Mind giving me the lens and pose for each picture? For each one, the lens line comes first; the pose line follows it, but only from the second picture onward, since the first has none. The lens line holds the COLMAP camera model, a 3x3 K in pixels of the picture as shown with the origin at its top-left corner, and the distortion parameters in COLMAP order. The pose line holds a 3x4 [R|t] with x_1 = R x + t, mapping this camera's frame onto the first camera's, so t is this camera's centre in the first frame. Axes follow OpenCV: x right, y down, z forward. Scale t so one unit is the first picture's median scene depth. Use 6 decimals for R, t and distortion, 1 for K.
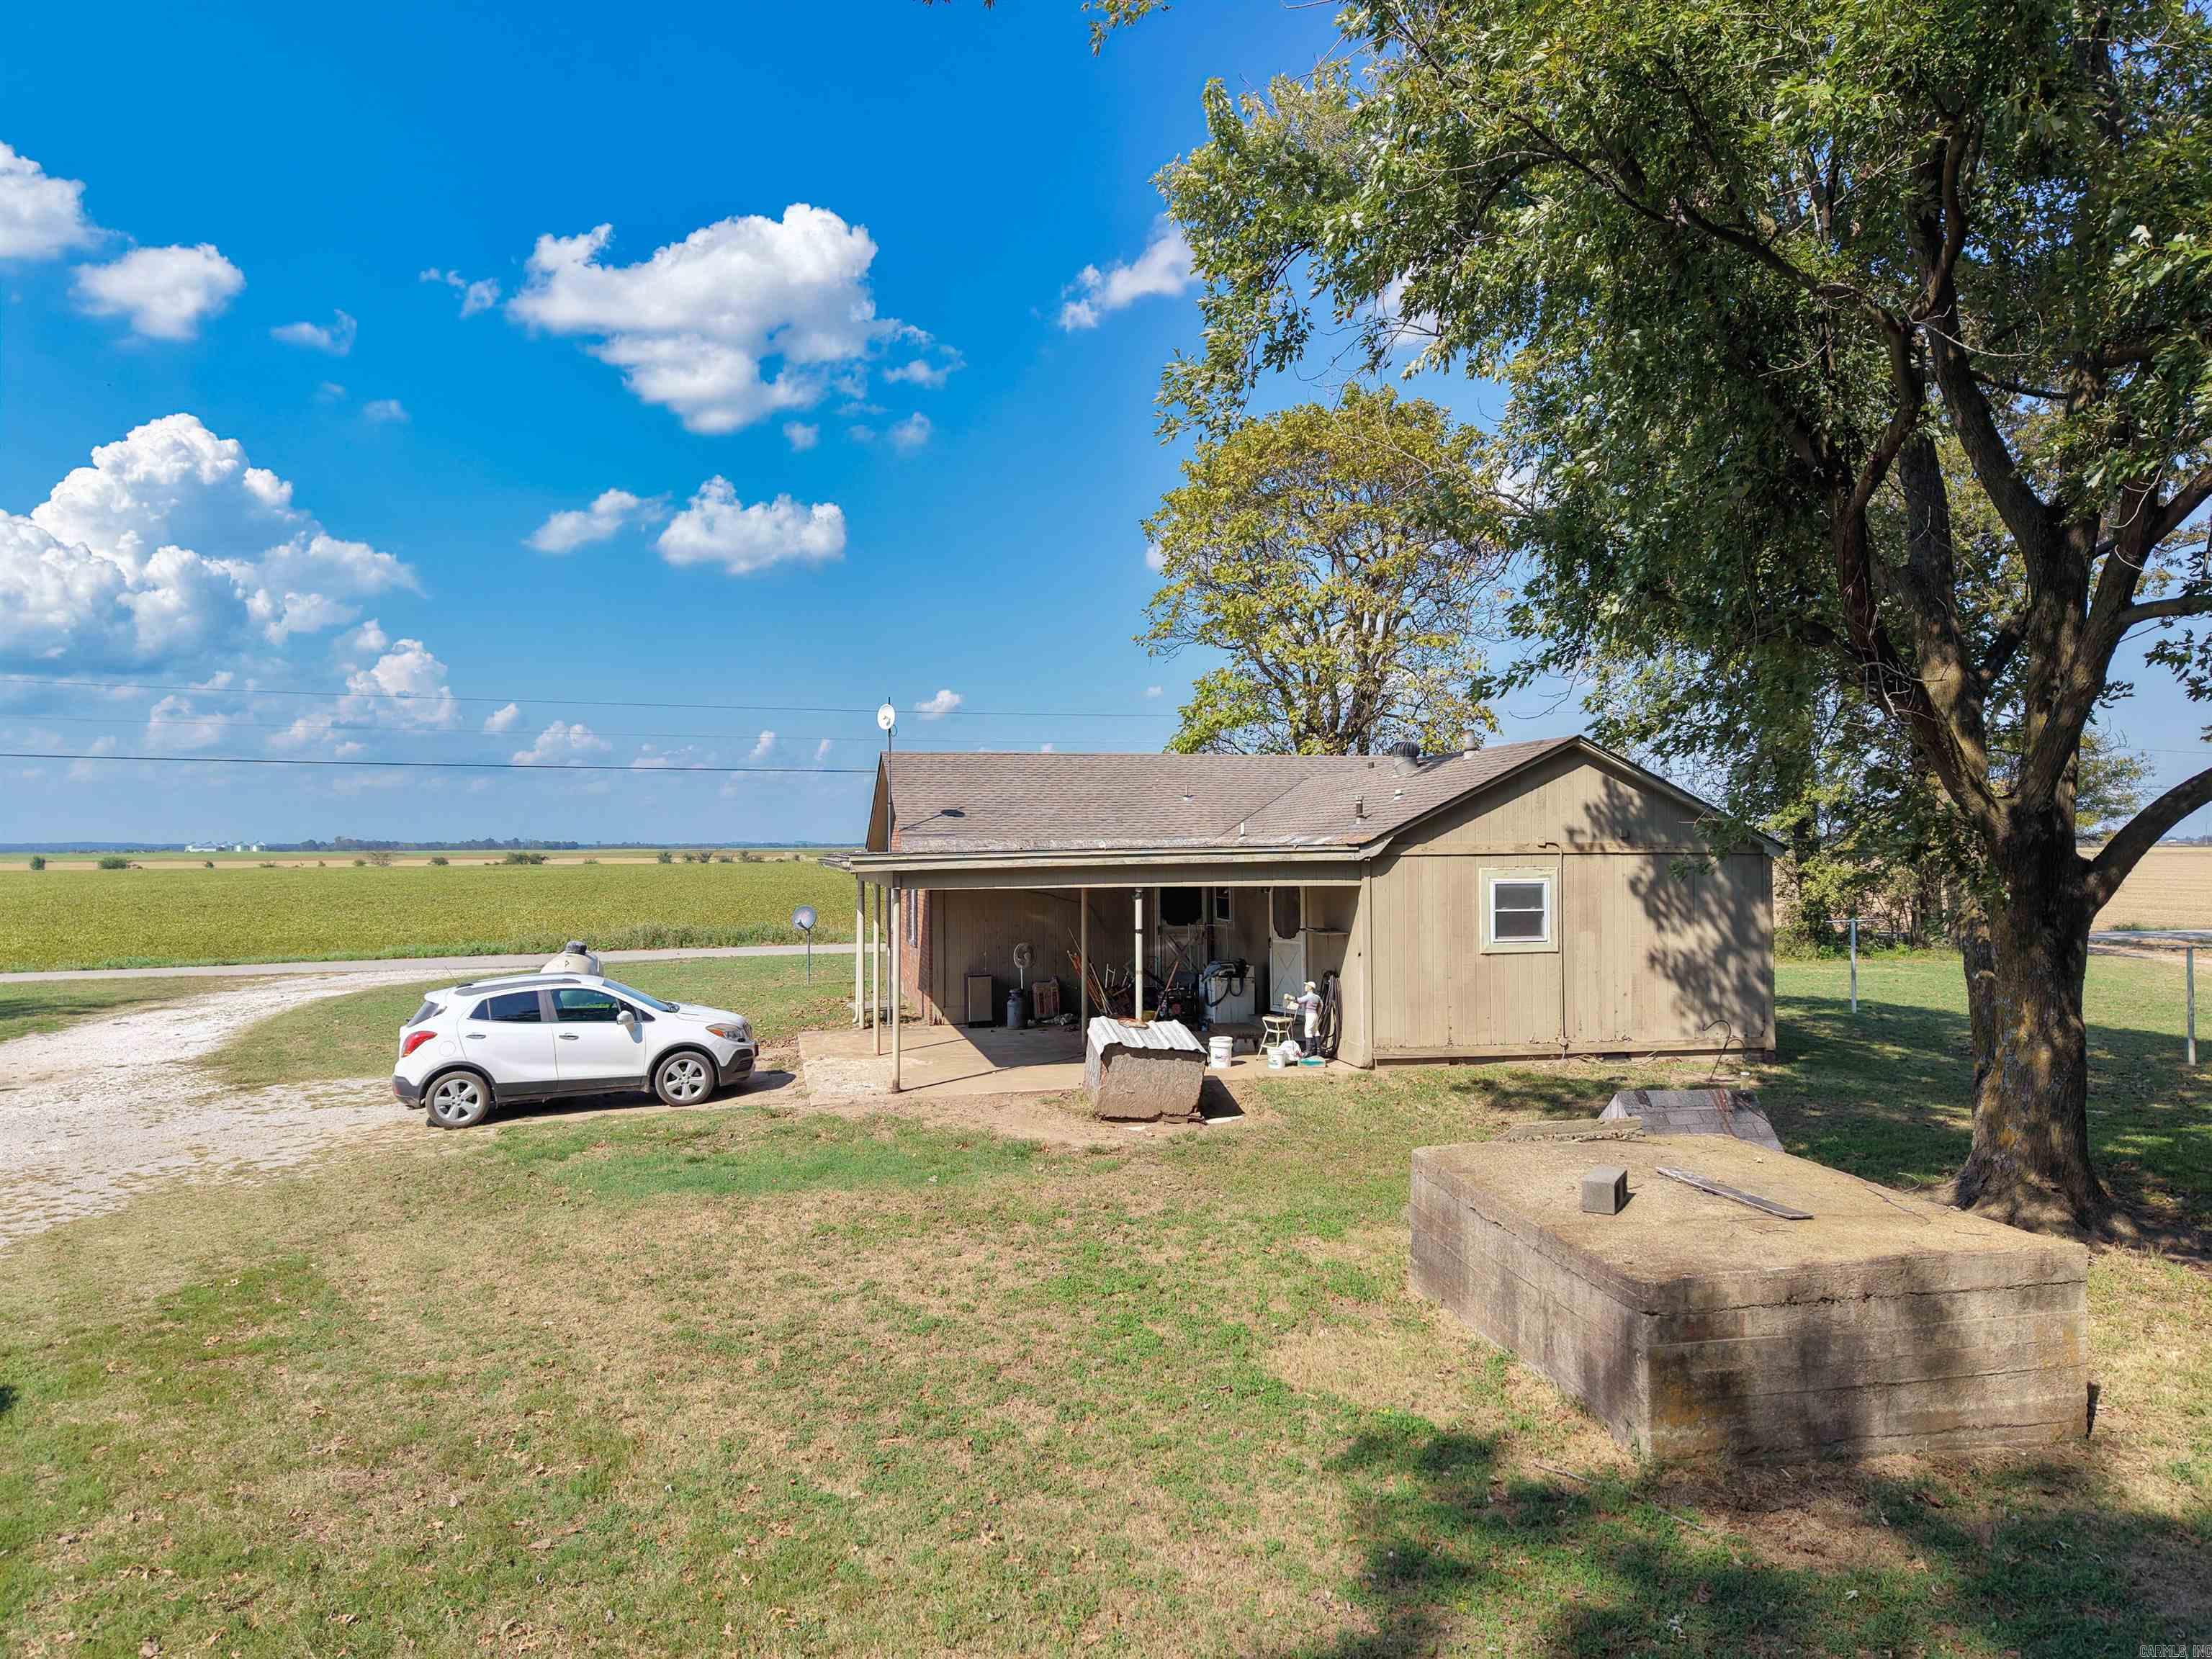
lens RADIAL K [[1543.8, 0, 1107.1], [0, 1543.8, 856.3], [0, 0, 1]] dist [0.035388, -0.037375]
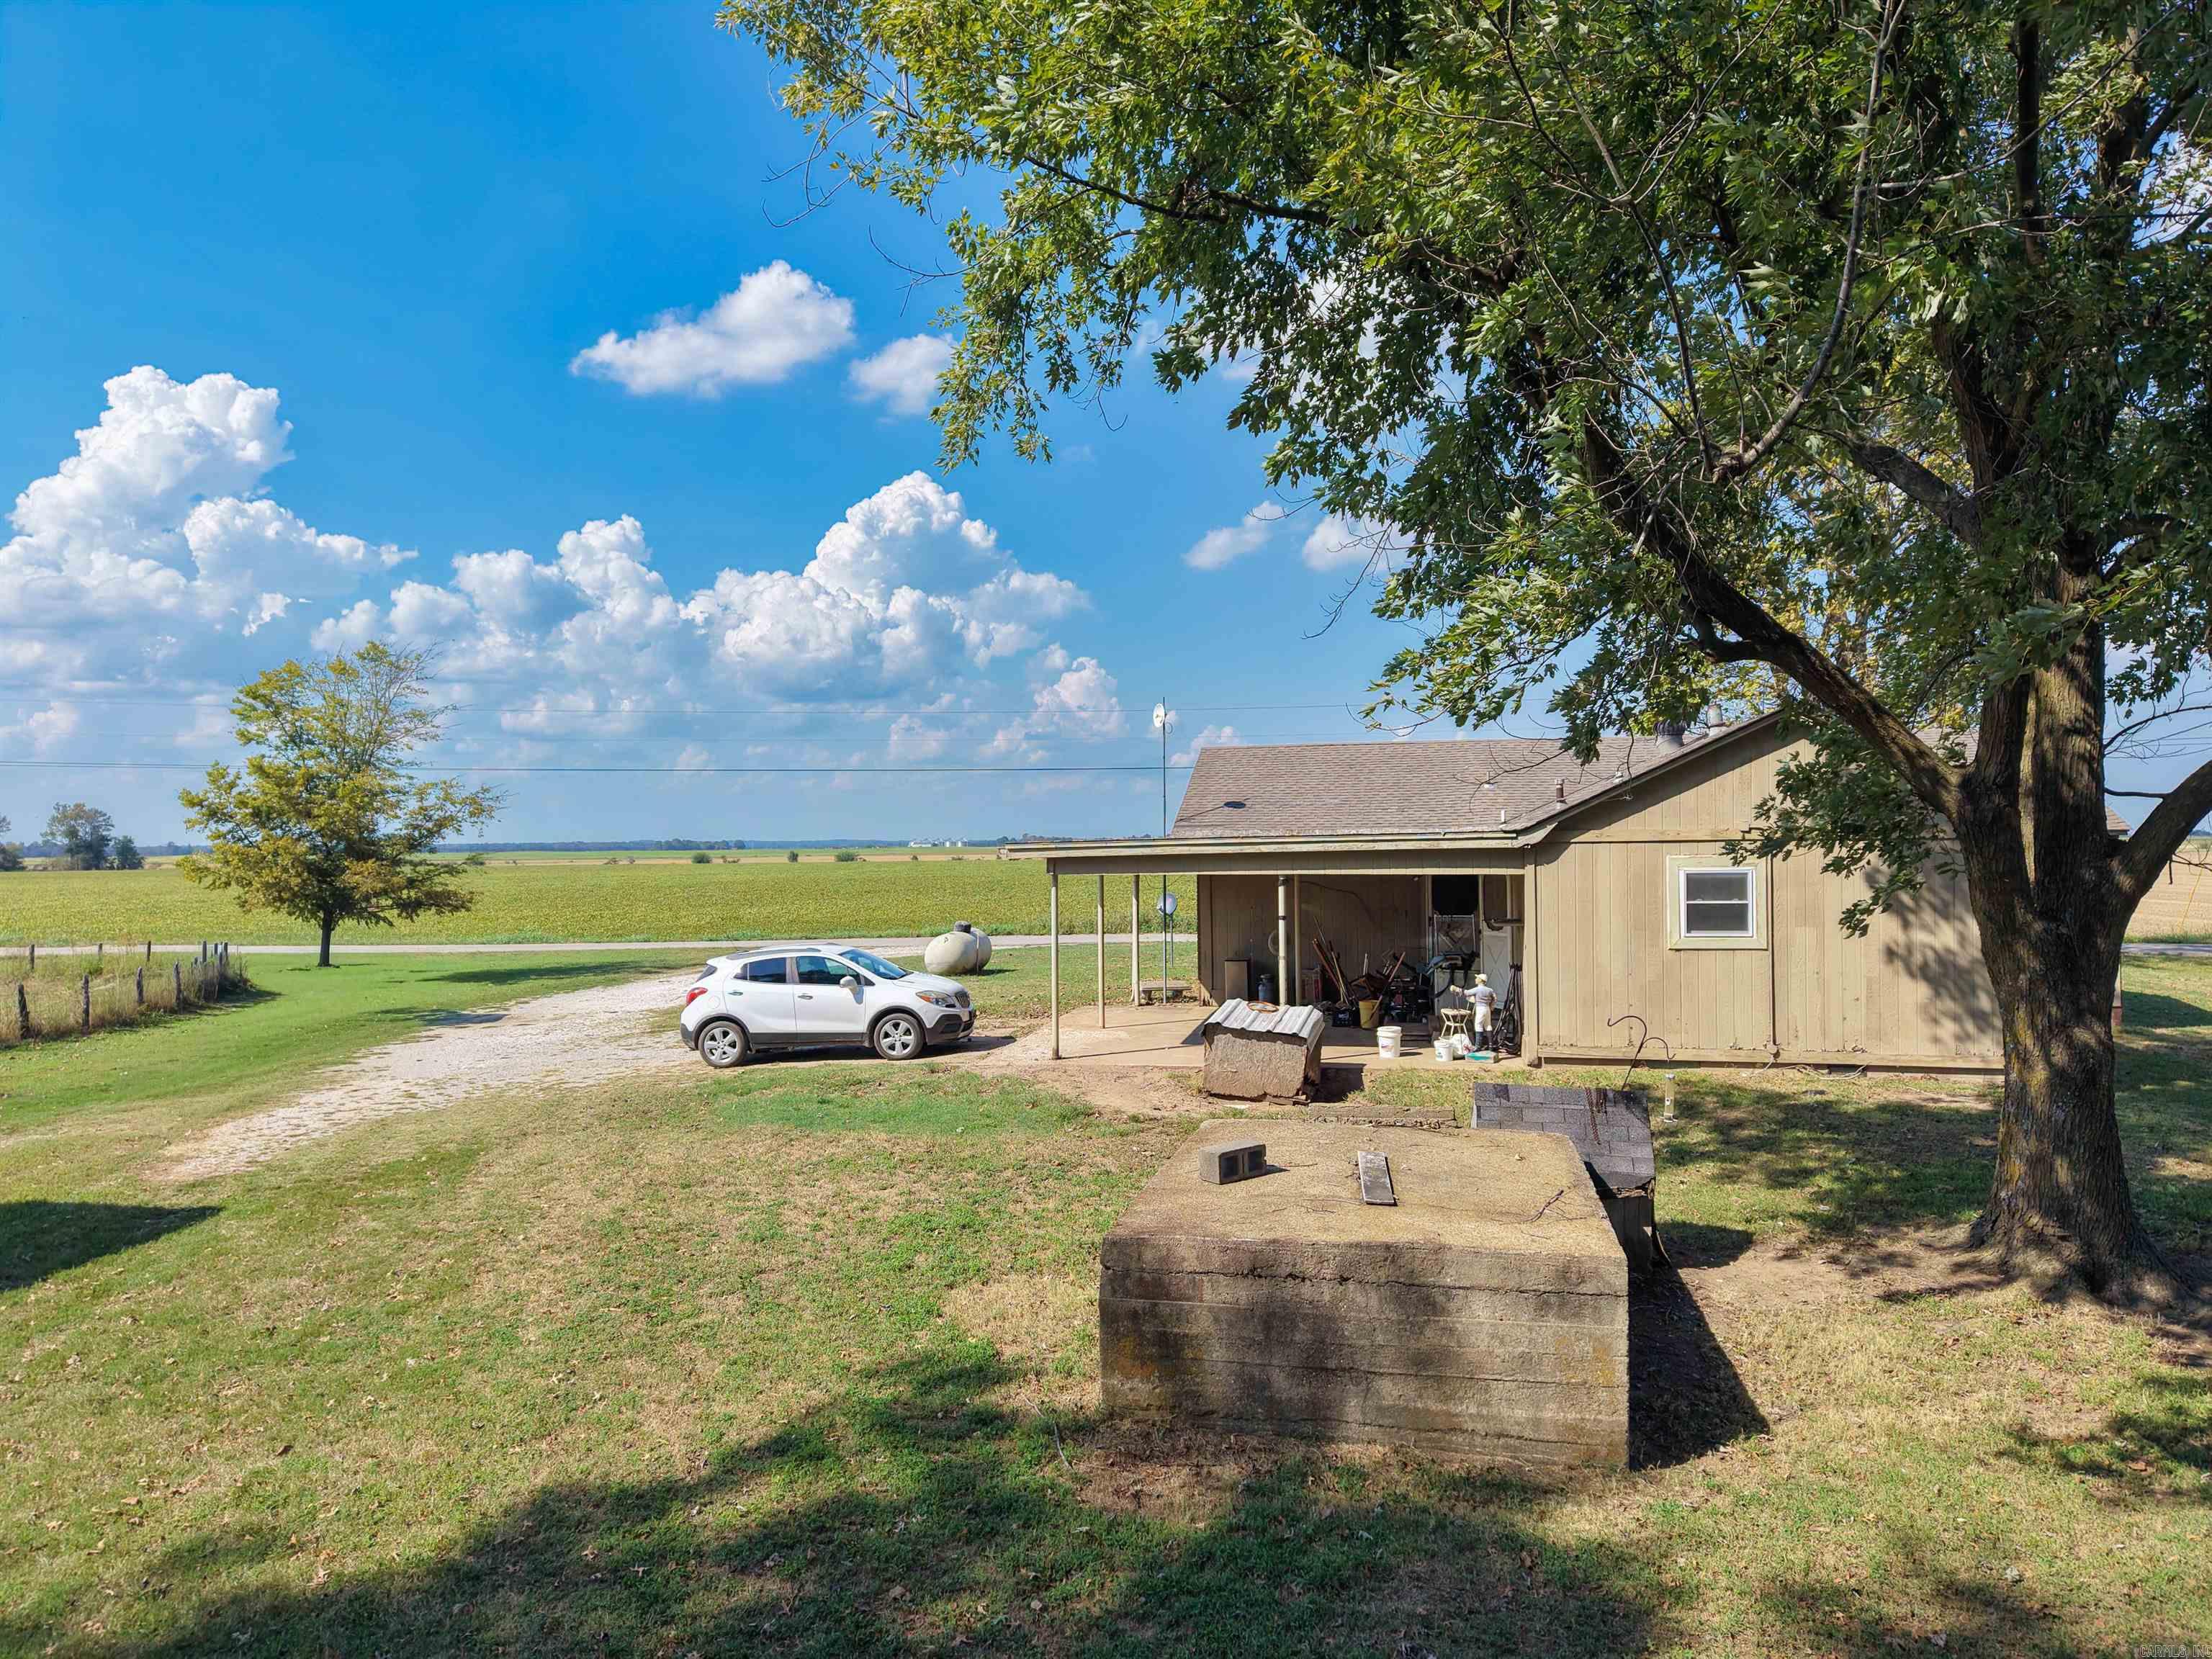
lens RADIAL K [[1538.5, 0, 1078.5], [0, 1538.5, 827.7], [0, 0, 1]] dist [0.008683, -0.003381]
pose [[0.904243, -0.008217, -0.426940, 0.350397], [0.001793, 0.999879, -0.015447, 0.004672], [0.427015, 0.013202, 0.904148, 0.017053]]
